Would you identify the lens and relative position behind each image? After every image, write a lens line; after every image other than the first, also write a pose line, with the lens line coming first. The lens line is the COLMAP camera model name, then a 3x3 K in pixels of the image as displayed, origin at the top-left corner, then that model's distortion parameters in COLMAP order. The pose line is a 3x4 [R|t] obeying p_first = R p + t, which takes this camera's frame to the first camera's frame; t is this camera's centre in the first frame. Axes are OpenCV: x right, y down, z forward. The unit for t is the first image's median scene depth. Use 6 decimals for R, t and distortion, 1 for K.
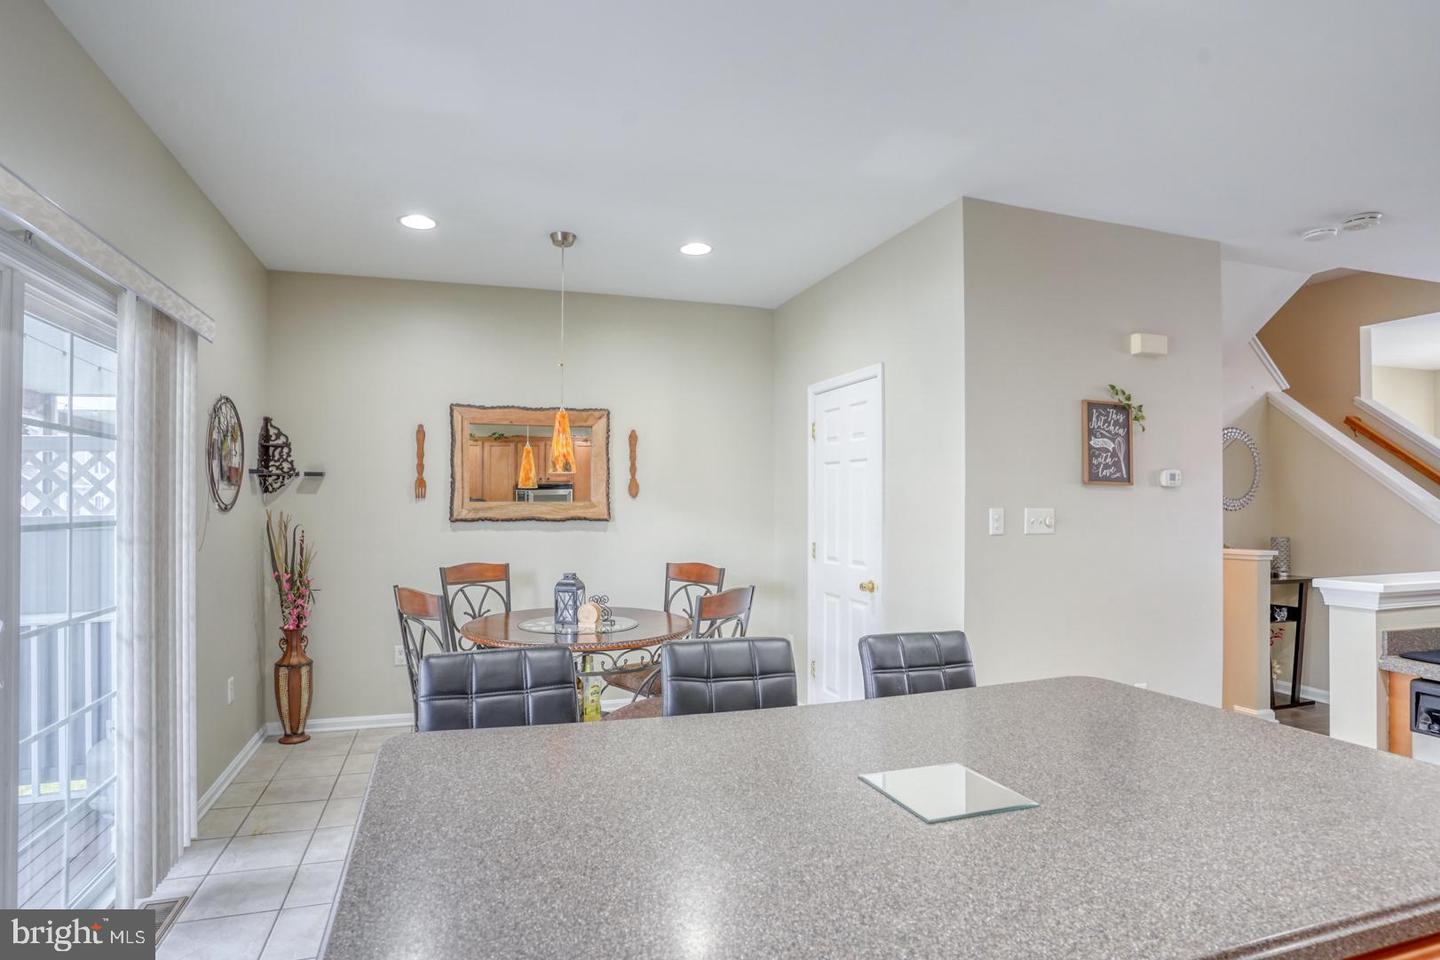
lens RADIAL K [[745.0, 0, 701.7], [0, 745.0, 486.5], [0, 0, 1]] dist [-0.077649, 0.035898]
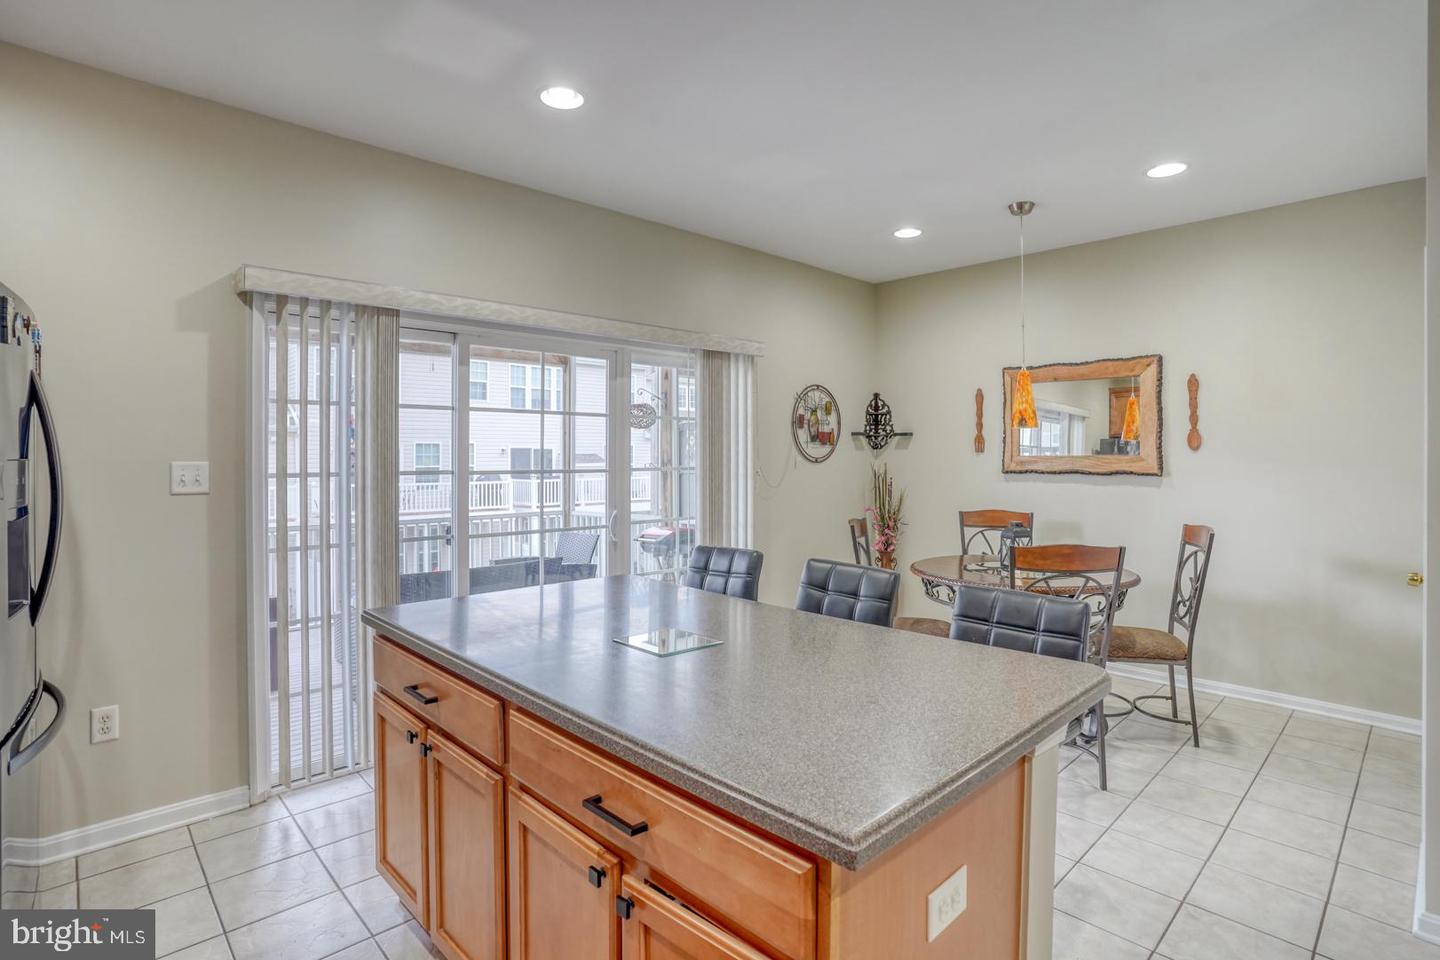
lens RADIAL K [[750.6, 0, 736.6], [0, 750.6, 454.2], [0, 0, 1]] dist [-0.000630, -0.000111]
pose [[0.471283, -0.001596, -0.881981, 0.500117], [0.018690, 0.999792, 0.008177, 0.001956], [0.881784, -0.020338, 0.471215, 0.111758]]
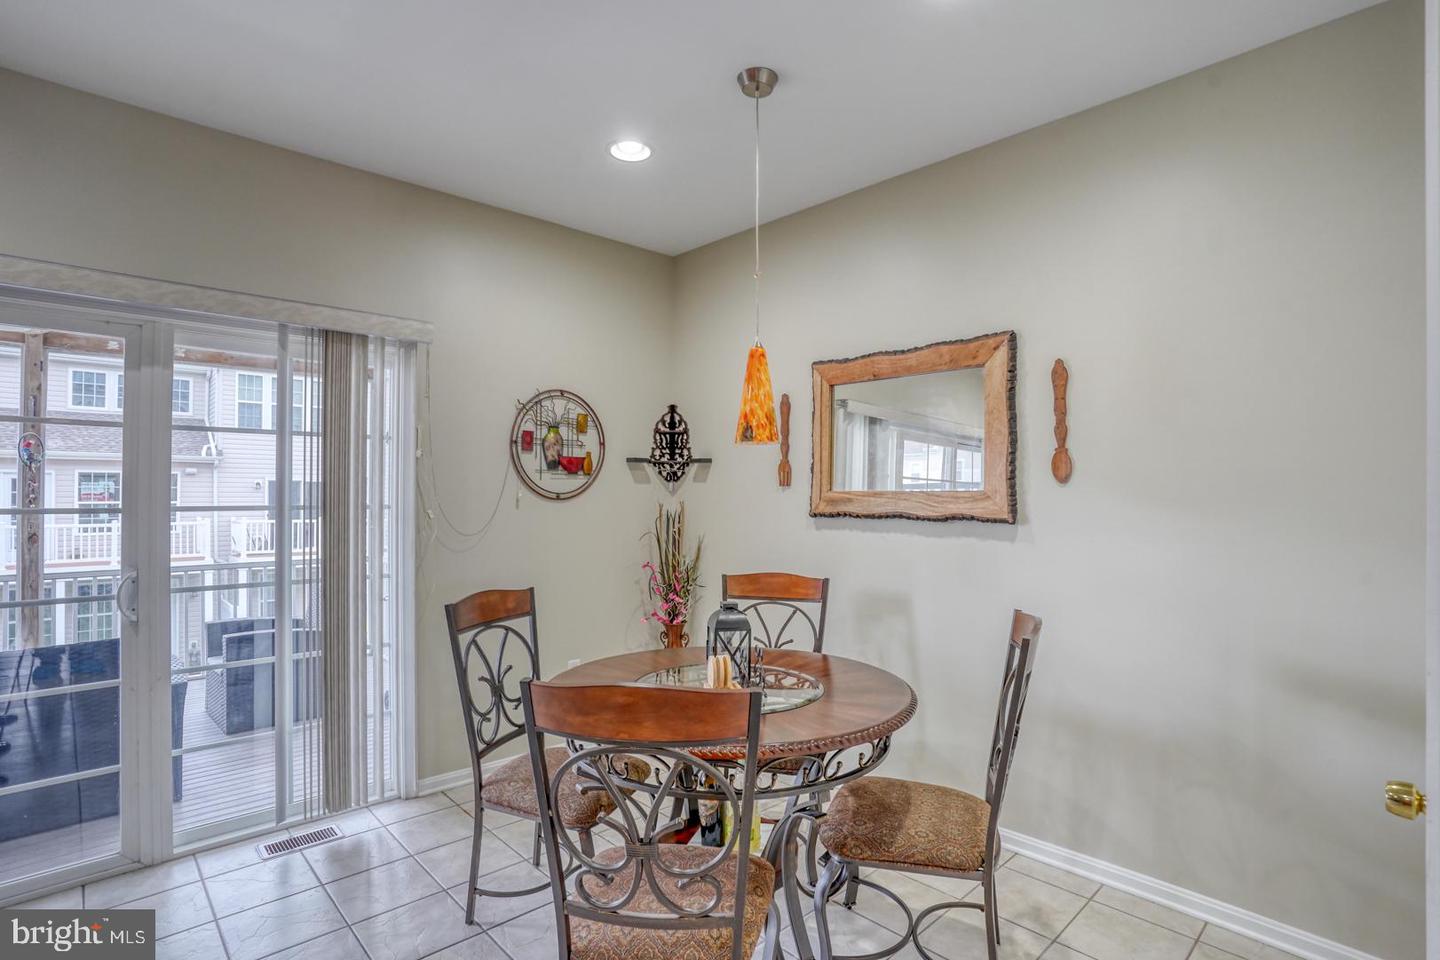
lens RADIAL K [[743.1, 0, 719.1], [0, 743.1, 487.9], [0, 0, 1]] dist [-0.017301, 0.000541]
pose [[0.434296, -0.003052, -0.900765, 0.329463], [0.015861, 0.999865, 0.004260, 0.013774], [0.900631, -0.016137, 0.434286, 0.609516]]
